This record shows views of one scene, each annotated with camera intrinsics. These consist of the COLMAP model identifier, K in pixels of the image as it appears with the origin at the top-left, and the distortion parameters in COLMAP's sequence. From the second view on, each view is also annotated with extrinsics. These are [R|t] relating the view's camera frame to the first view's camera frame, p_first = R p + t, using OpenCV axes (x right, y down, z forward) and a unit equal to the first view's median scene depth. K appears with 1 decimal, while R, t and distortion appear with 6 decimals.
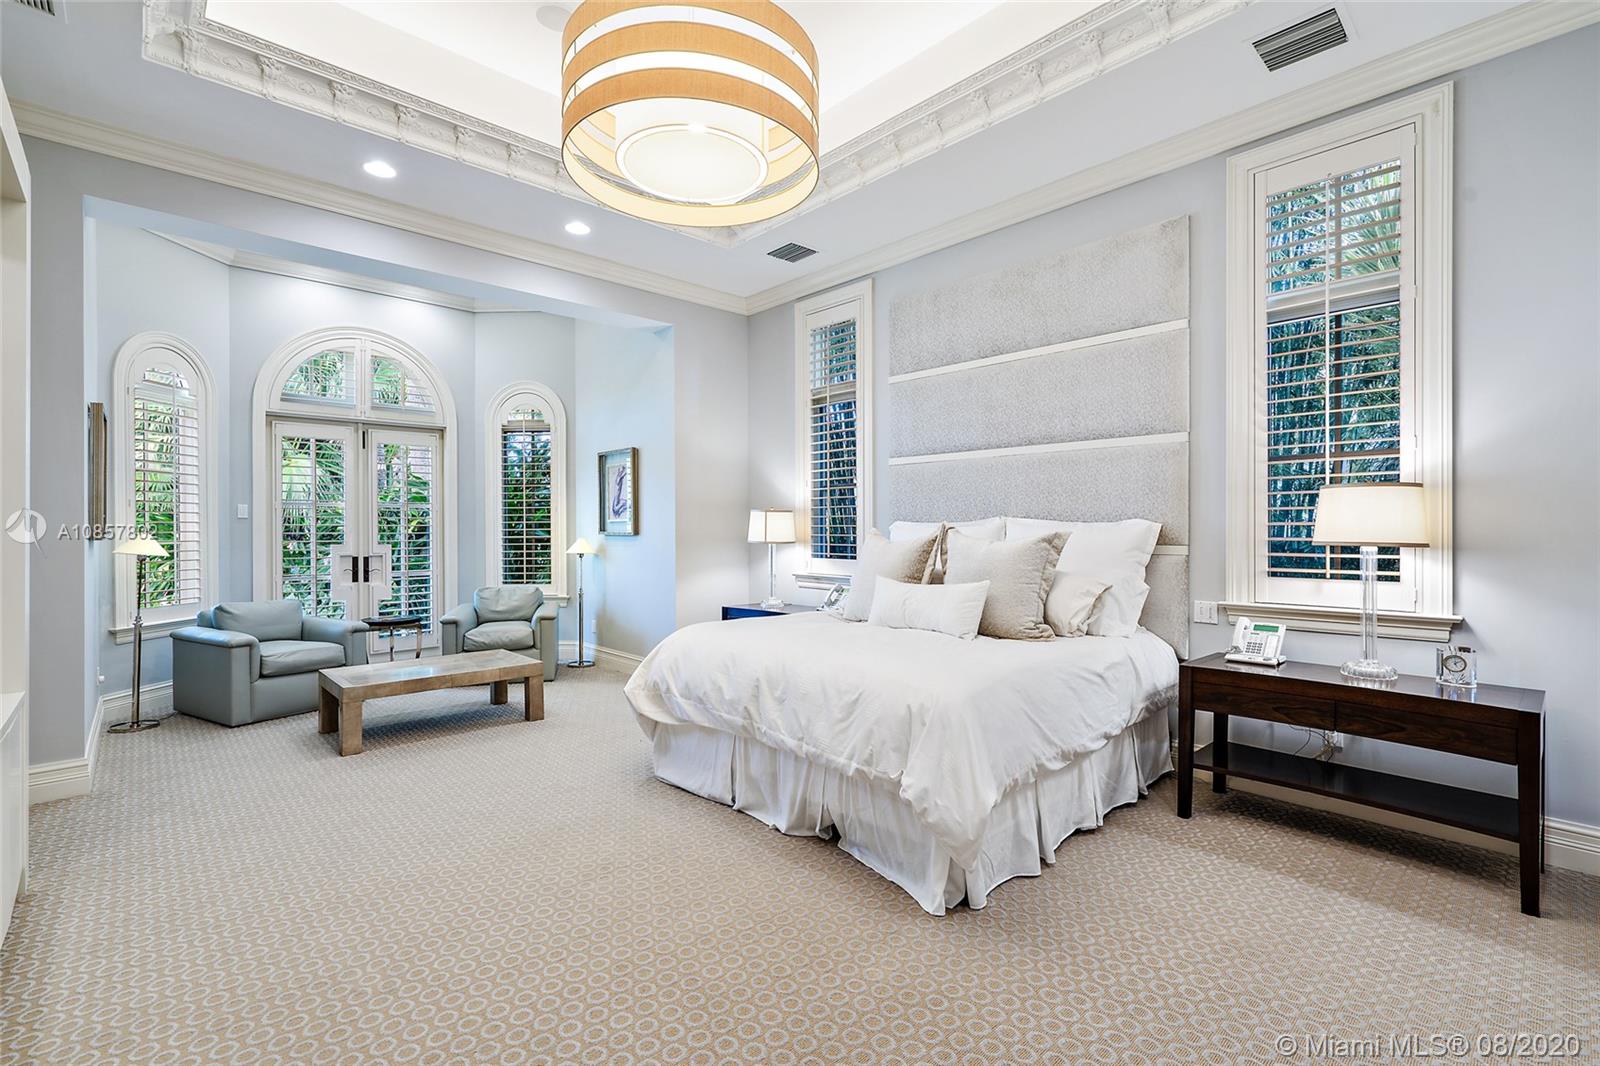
lens RADIAL K [[728.6, 0, 793.9], [0, 728.6, 528.0], [0, 0, 1]] dist [0.001786, 0.001920]
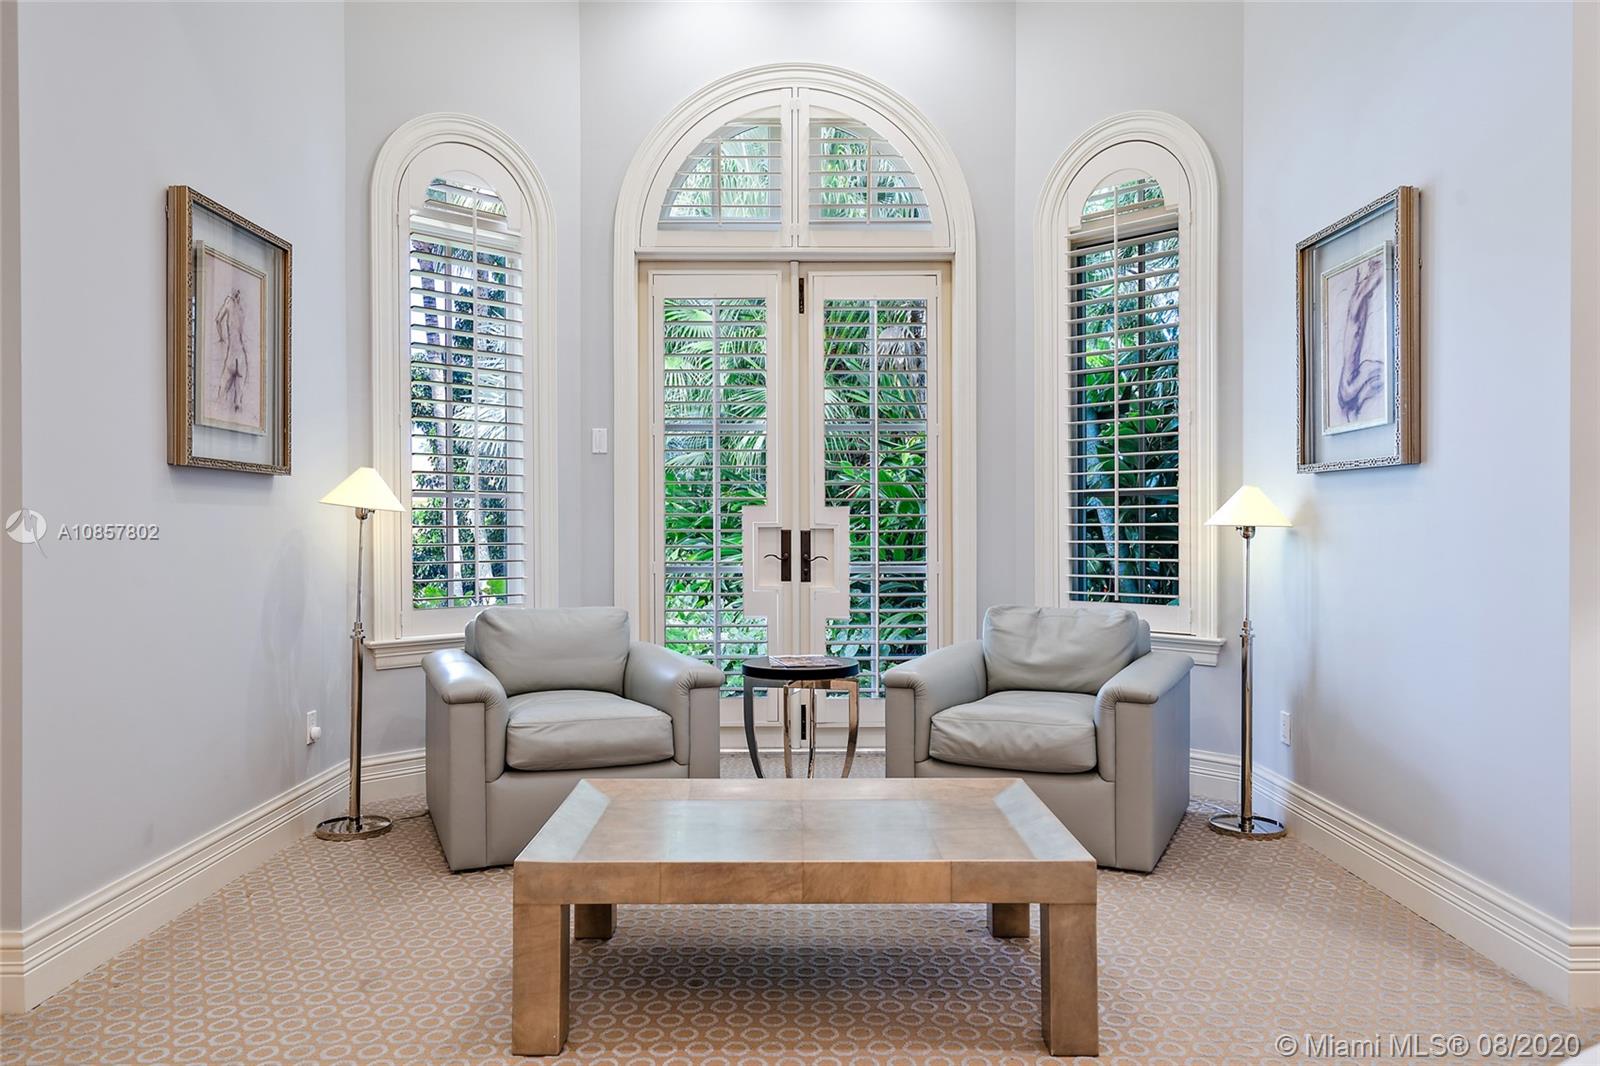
lens RADIAL K [[1108.6, 0, 795.4], [0, 1108.6, 534.8], [0, 0, 1]] dist [0.005449, -0.000677]
pose [[0.746729, 0.008379, -0.665076, -0.091190], [-0.001190, 0.999936, 0.011262, 0.033836], [0.665128, -0.007619, 0.746691, 0.438742]]
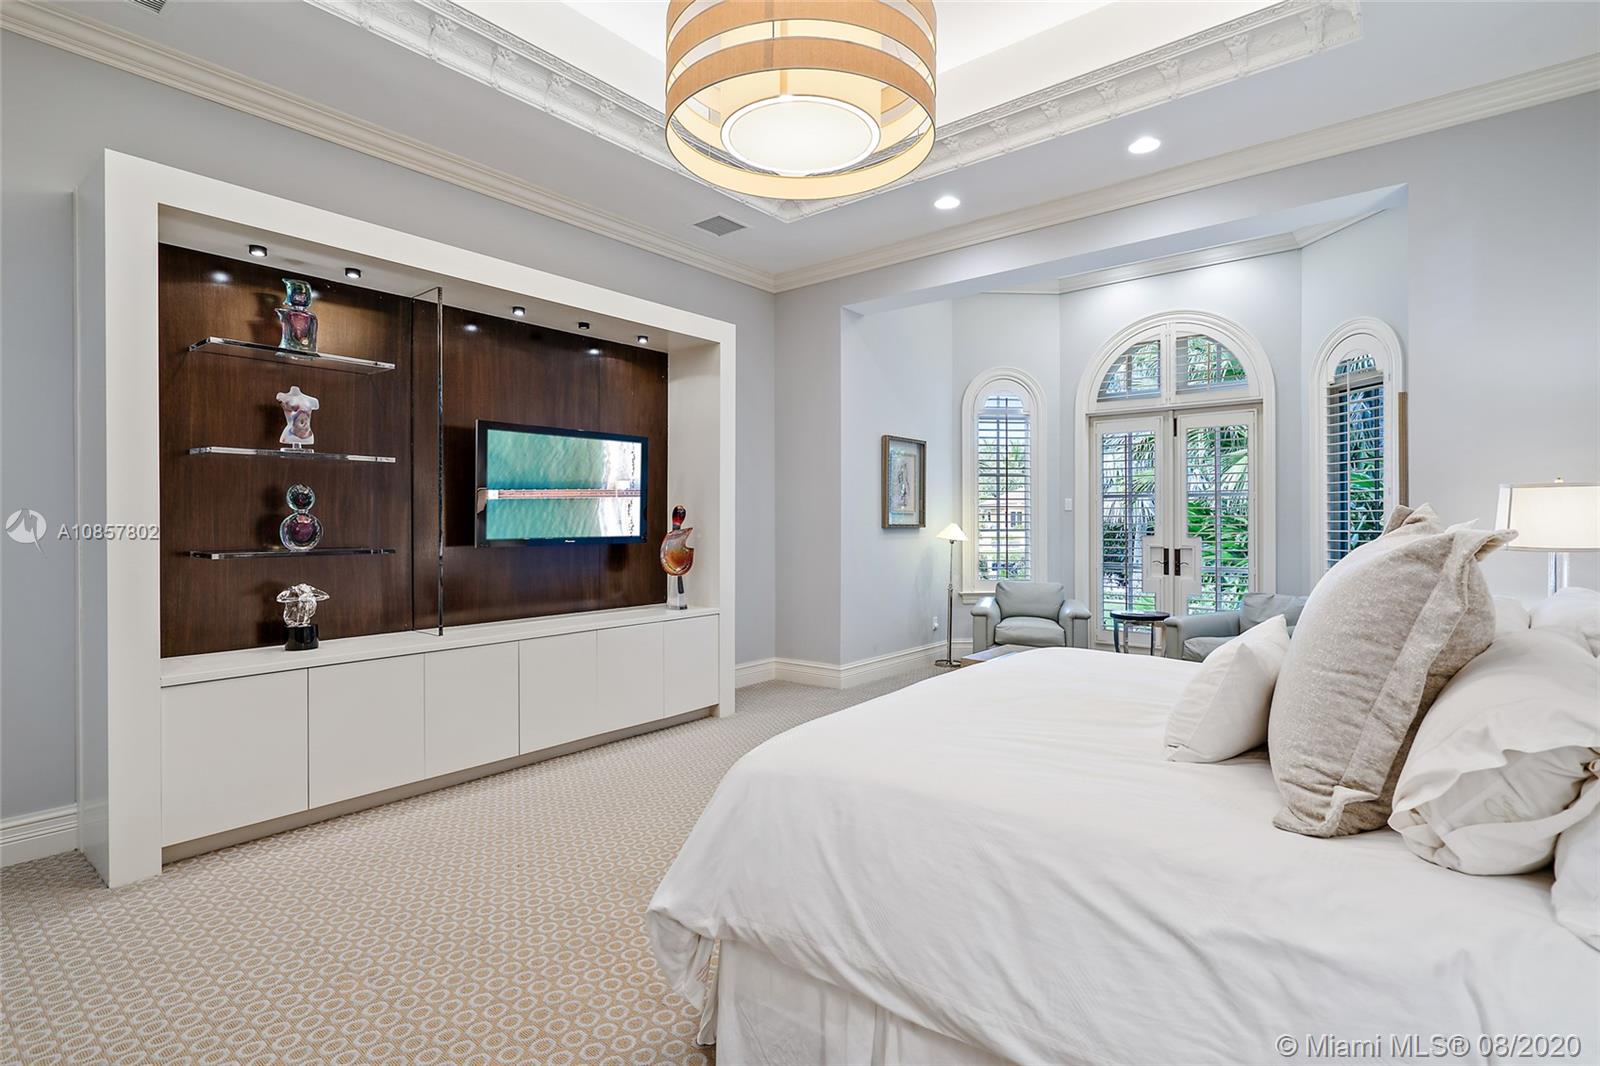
lens RADIAL K [[784.4, 0, 800.2], [0, 784.4, 527.0], [0, 0, 1]] dist [0.006141, 0.000191]
pose [[0.153056, 0.010746, -0.988159, 0.360882], [0.000096, 0.999941, 0.010889, -0.001091], [0.988218, -0.001761, 0.153046, 0.359385]]
